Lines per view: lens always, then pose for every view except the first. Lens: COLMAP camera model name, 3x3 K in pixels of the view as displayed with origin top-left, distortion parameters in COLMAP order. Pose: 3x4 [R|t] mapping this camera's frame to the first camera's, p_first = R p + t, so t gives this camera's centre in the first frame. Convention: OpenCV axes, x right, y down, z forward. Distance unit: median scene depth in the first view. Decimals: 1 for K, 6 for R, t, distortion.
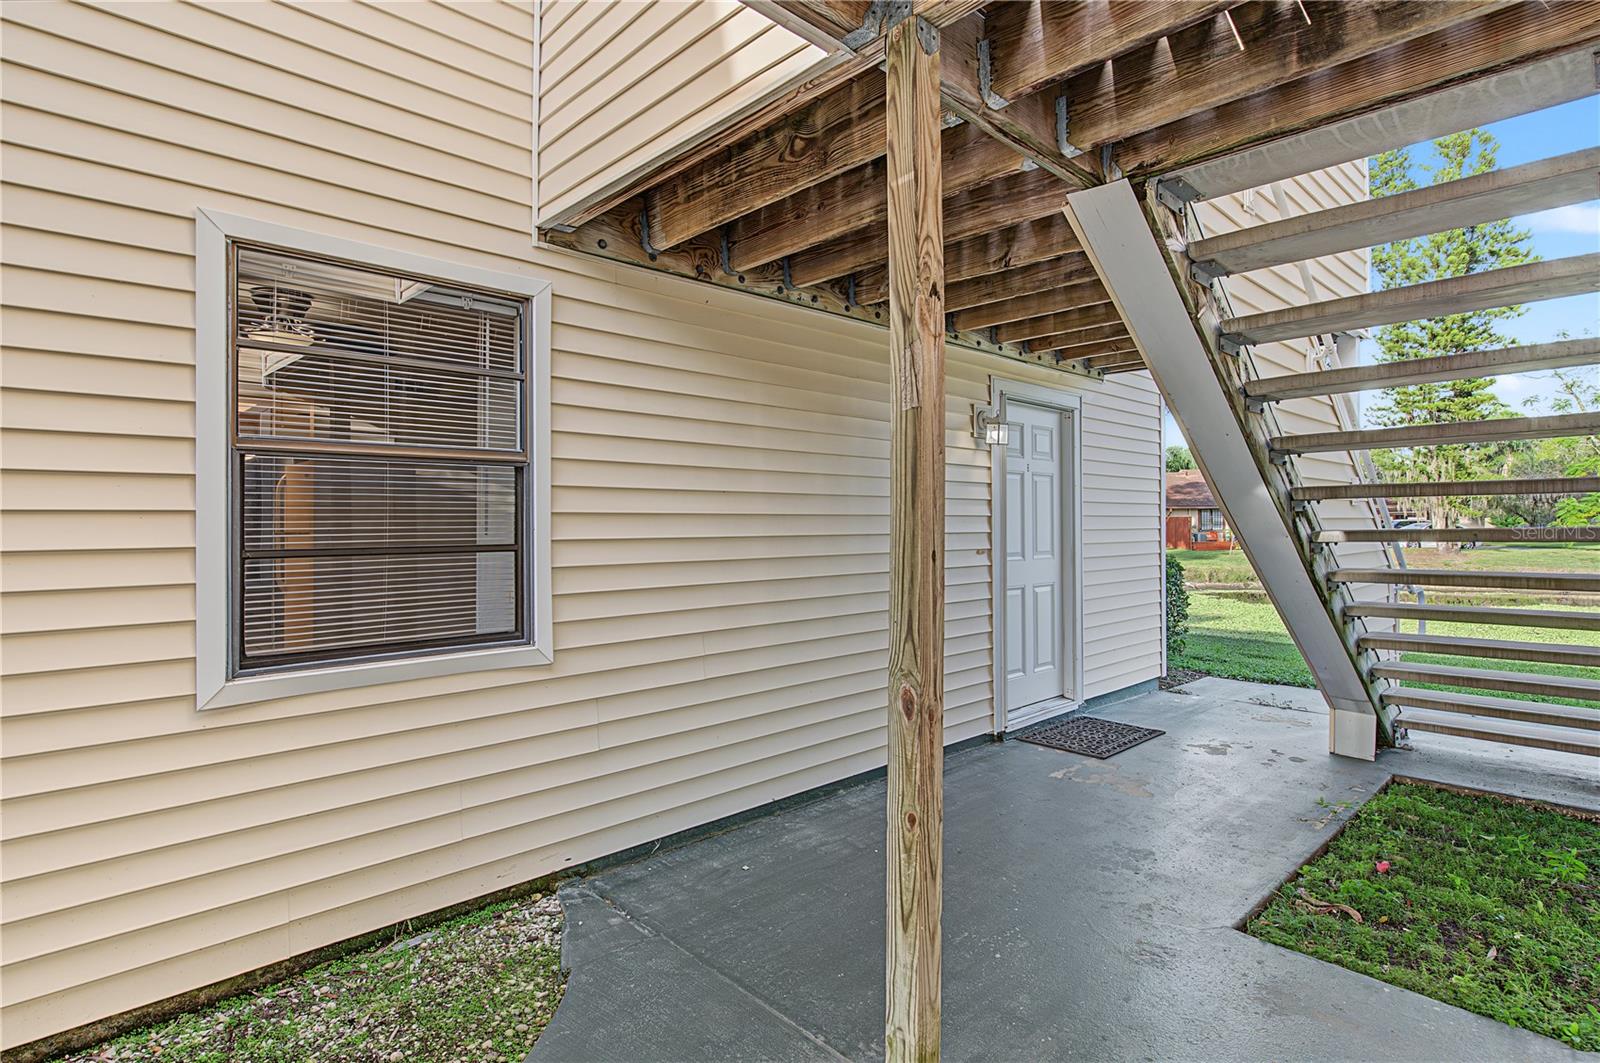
lens RADIAL K [[816.3, 0, 801.7], [0, 816.3, 516.8], [0, 0, 1]] dist [0.002979, -0.001252]
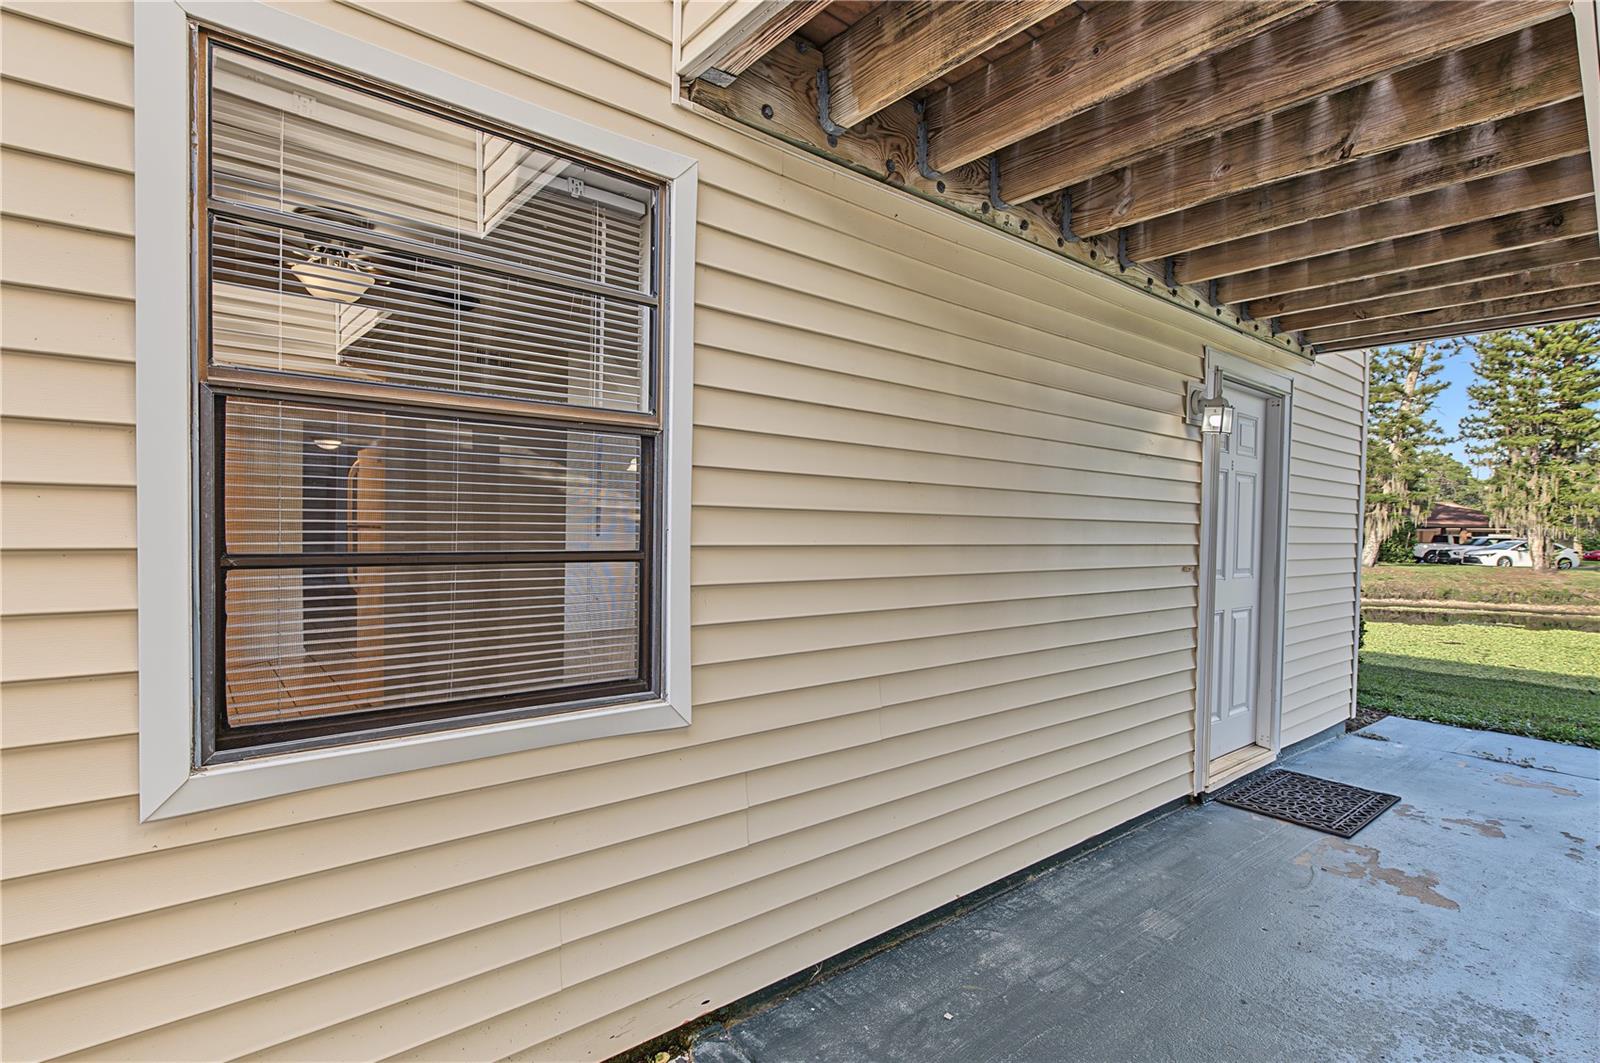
lens RADIAL K [[778.1, 0, 800.2], [0, 778.1, 545.6], [0, 0, 1]] dist [0.000788, 0.000485]
pose [[0.997337, 0.024008, -0.068869, -0.144486], [-0.021717, 0.999192, 0.033829, 0.003851], [0.069625, -0.032244, 0.997052, 0.303443]]
